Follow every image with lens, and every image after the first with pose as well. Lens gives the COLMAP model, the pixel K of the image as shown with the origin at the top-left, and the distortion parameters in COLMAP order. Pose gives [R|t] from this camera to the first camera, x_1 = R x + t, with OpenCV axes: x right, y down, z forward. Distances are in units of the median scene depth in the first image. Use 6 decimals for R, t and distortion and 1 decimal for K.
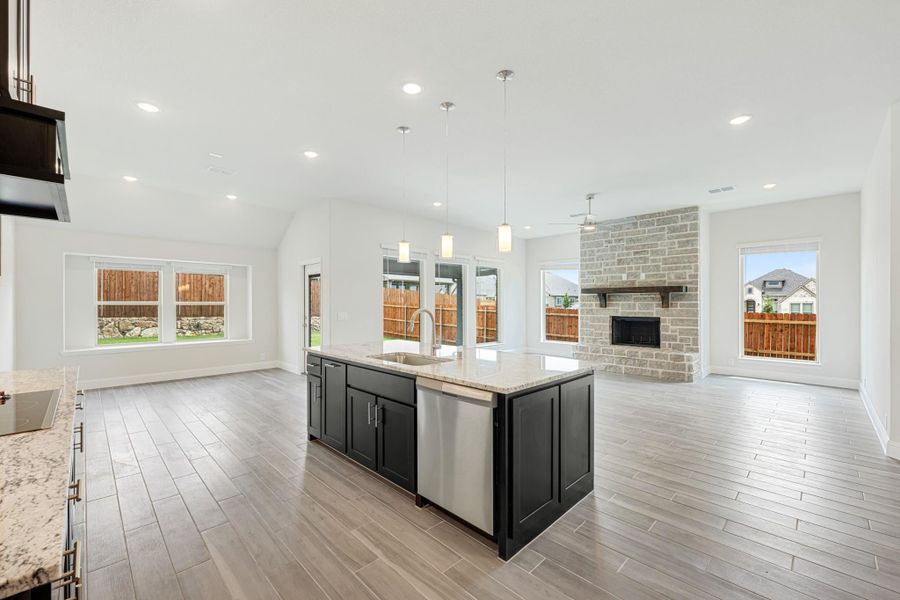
lens RADIAL K [[372.4, 0, 443.8], [0, 372.4, 304.7], [0, 0, 1]] dist [0.000566, -0.000043]
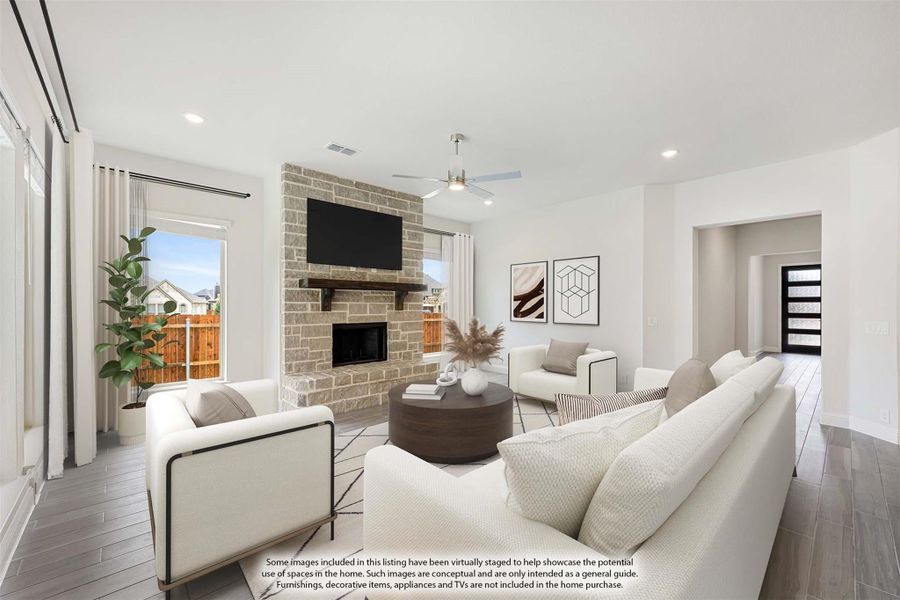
lens RADIAL K [[372.4, 0, 446.9], [0, 372.4, 303.6], [0, 0, 1]] dist [0.000566, -0.000043]
pose [[0.017751, 0.002486, 0.999839, -0.207941], [0.001334, 0.999996, -0.002510, -0.003230], [-0.999842, 0.001378, 0.017748, 0.831541]]
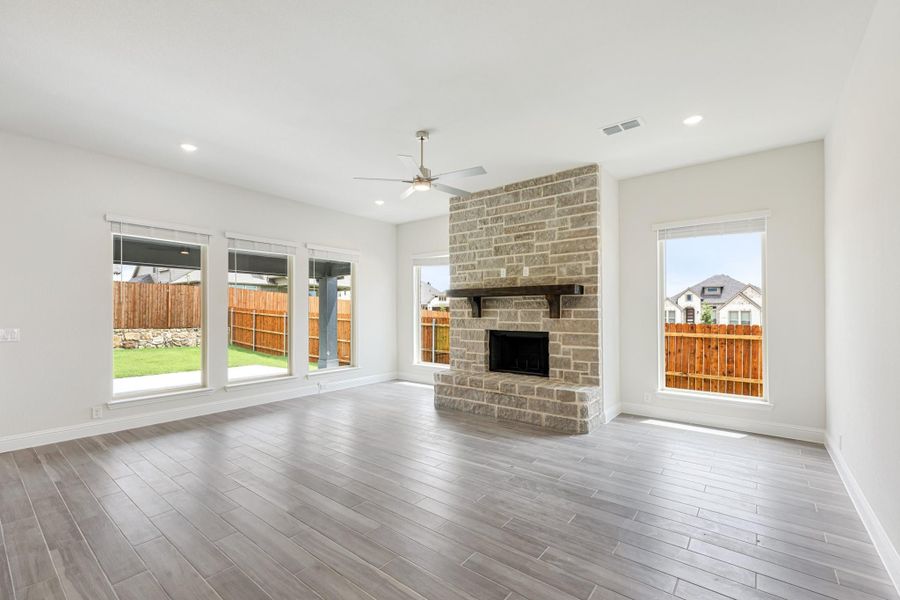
lens RADIAL K [[396.9, 0, 428.6], [0, 396.9, 309.0], [0, 0, 1]] dist [0.002945, 0.000516]
pose [[0.994816, -0.000558, 0.101687, 0.280854], [0.001550, 0.999952, -0.009672, -0.001083], [-0.101676, 0.009780, 0.994769, 0.296711]]
